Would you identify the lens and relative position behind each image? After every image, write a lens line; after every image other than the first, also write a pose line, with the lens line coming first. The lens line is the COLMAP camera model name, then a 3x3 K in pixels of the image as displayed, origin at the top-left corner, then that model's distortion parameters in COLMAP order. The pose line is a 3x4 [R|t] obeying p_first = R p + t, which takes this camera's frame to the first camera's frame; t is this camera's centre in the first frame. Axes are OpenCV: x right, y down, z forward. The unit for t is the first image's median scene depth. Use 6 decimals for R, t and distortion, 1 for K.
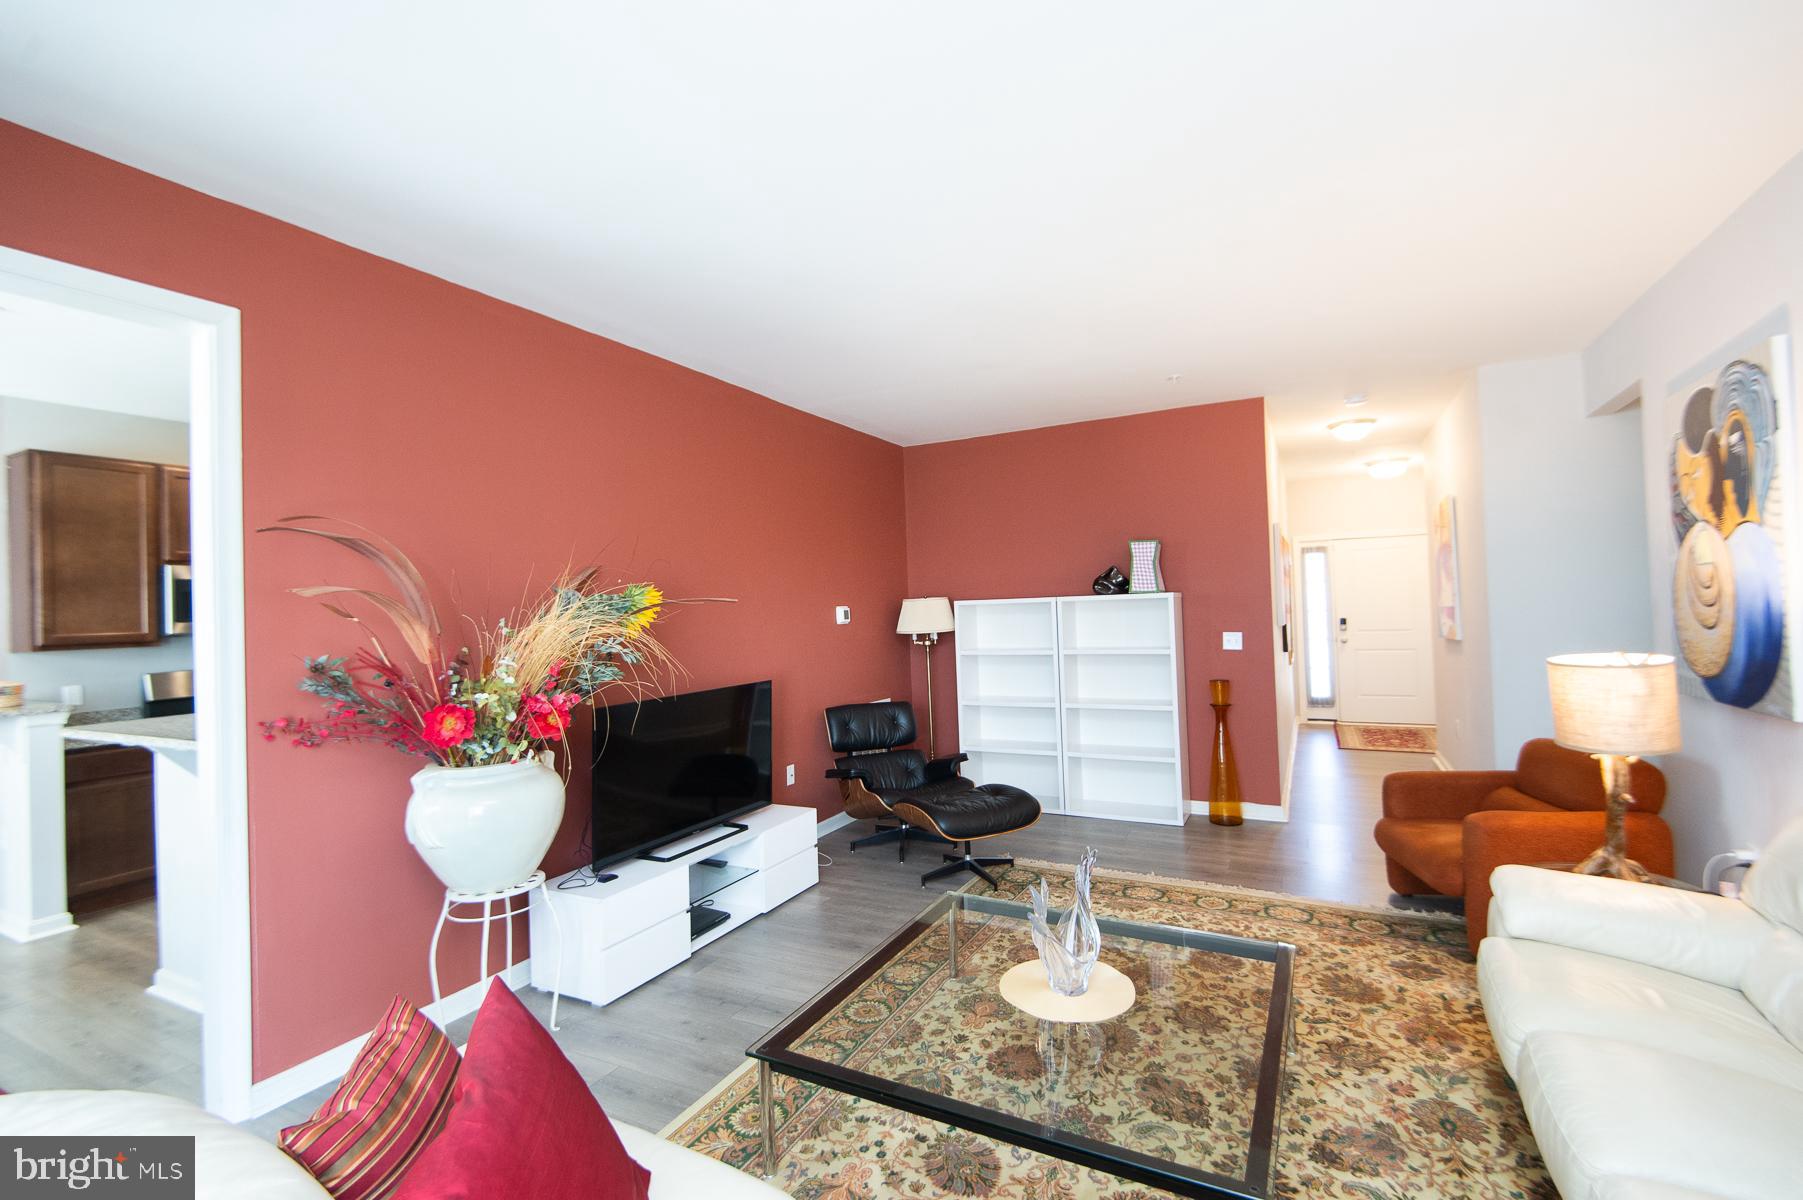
lens RADIAL K [[790.9, 0, 913.0], [0, 790.9, 593.9], [0, 0, 1]] dist [0.047861, -0.026912]
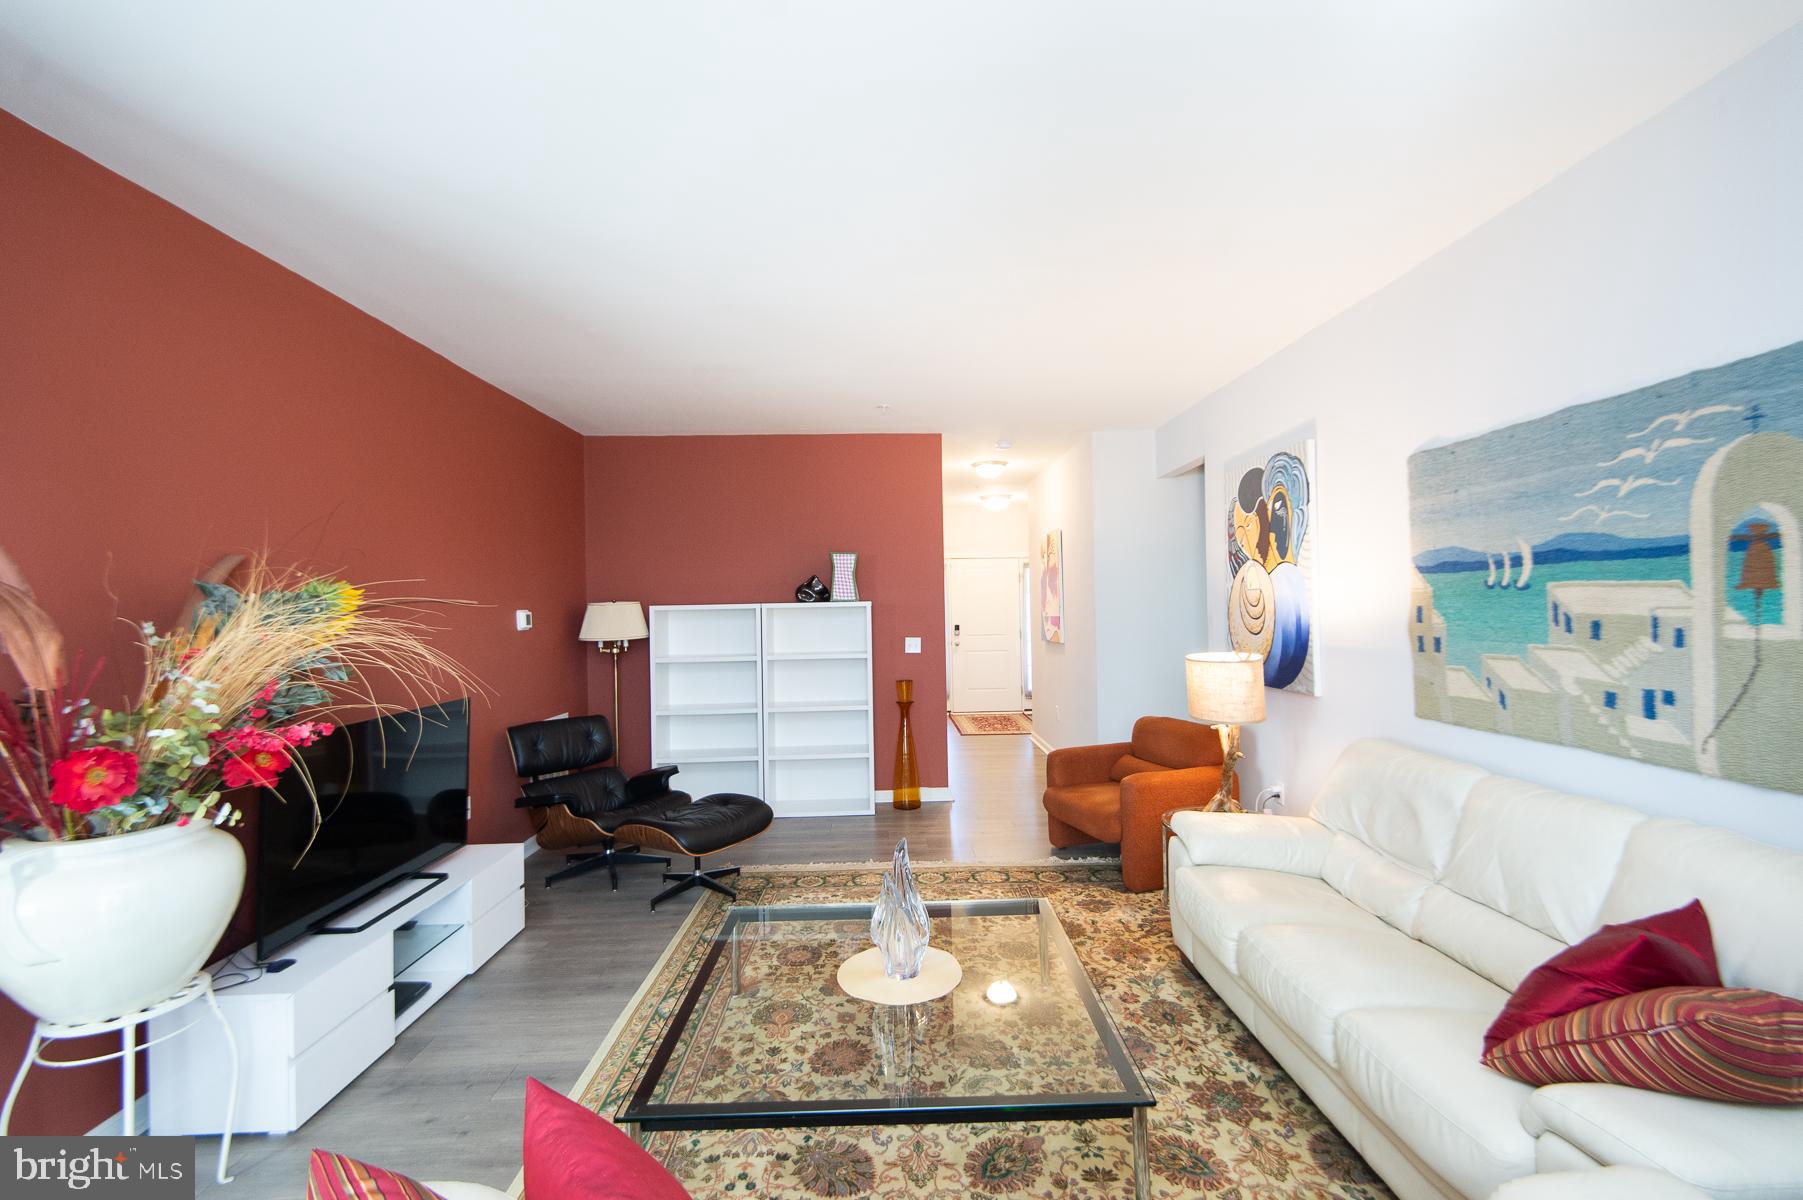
lens RADIAL K [[780.9, 0, 906.8], [0, 780.9, 598.1], [0, 0, 1]] dist [0.046424, -0.026748]
pose [[0.879371, 0.020836, 0.475681, -0.237195], [-0.020049, 0.999776, -0.006730, -0.000219], [-0.475715, -0.003619, 0.879592, 0.056626]]
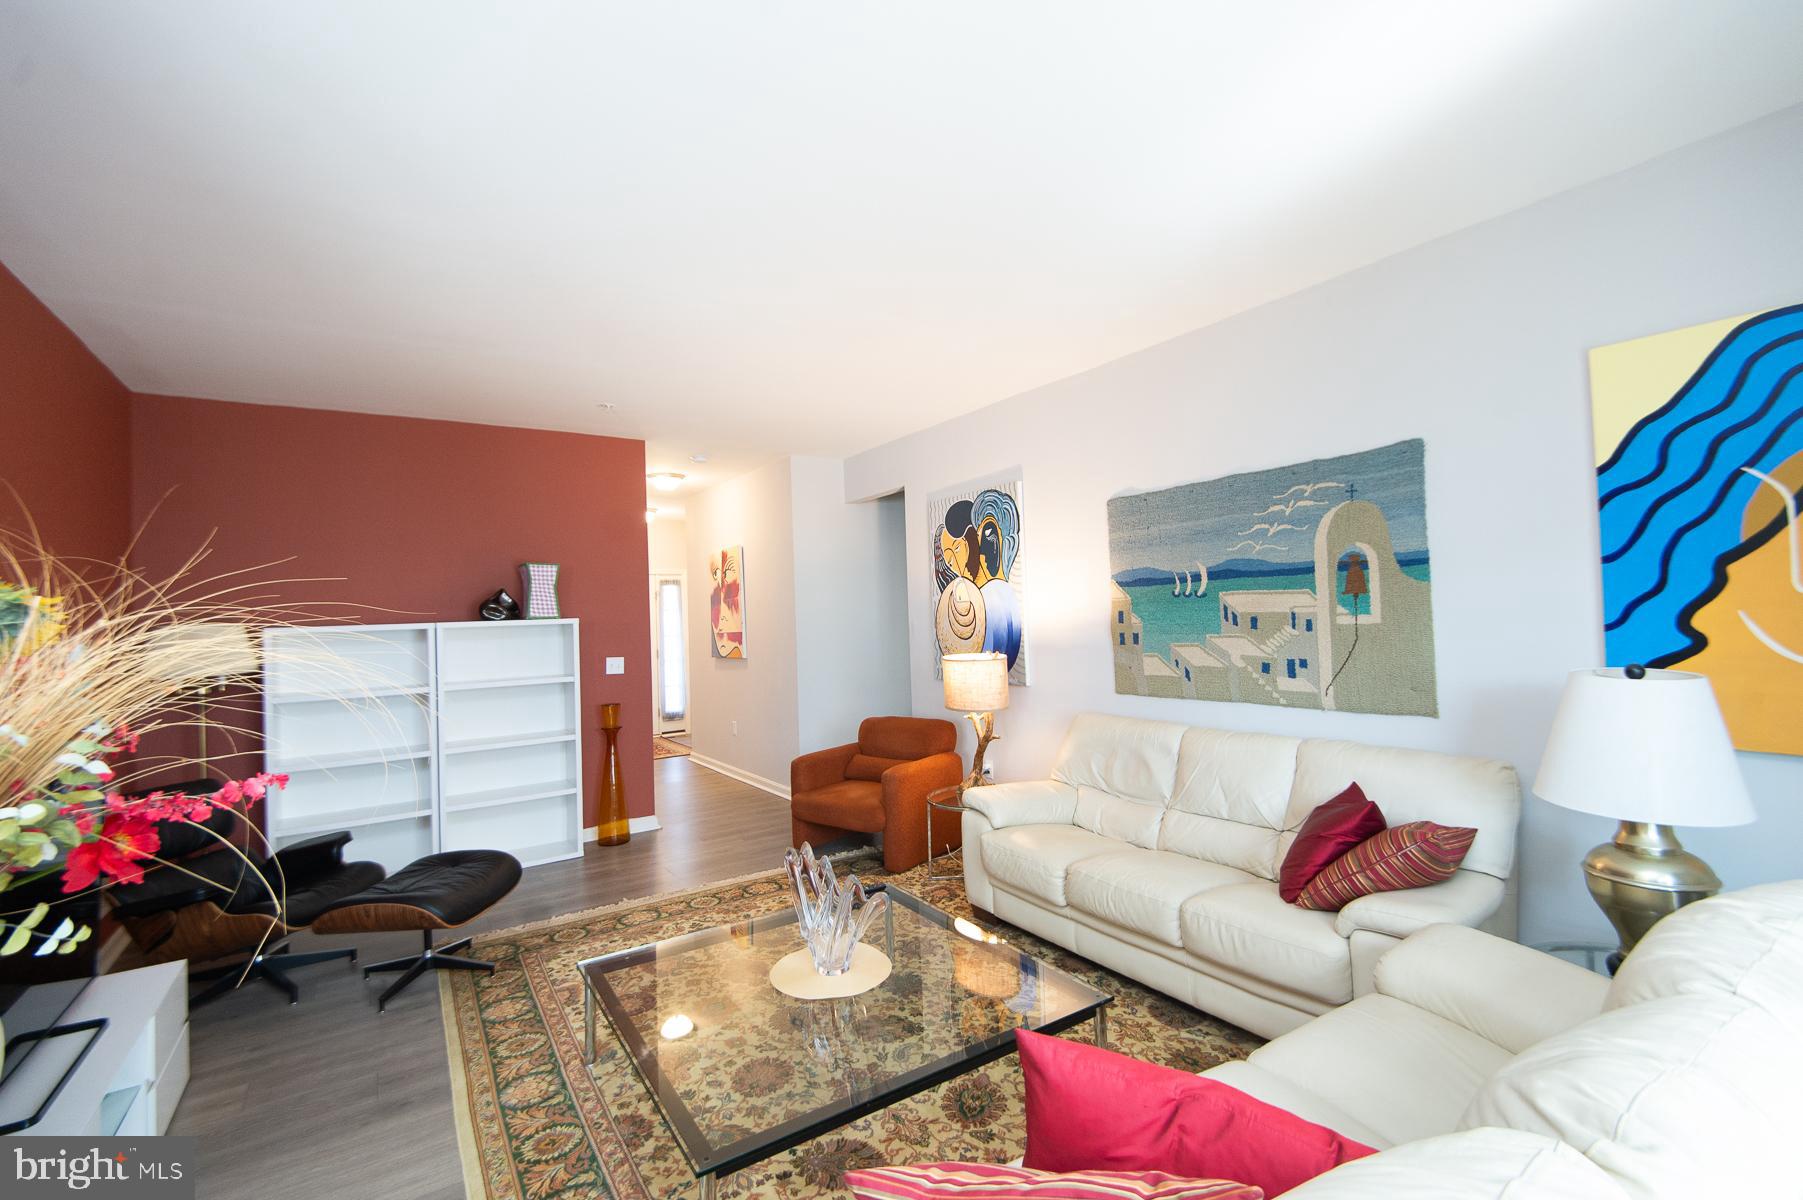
lens RADIAL K [[786.4, 0, 901.5], [0, 786.4, 600.0], [0, 0, 1]] dist [0.049168, -0.026280]
pose [[0.499480, 0.030821, 0.865777, -0.548120], [0.001387, 0.999337, -0.036376, 0.019937], [-0.866324, 0.019370, 0.499106, 0.278935]]
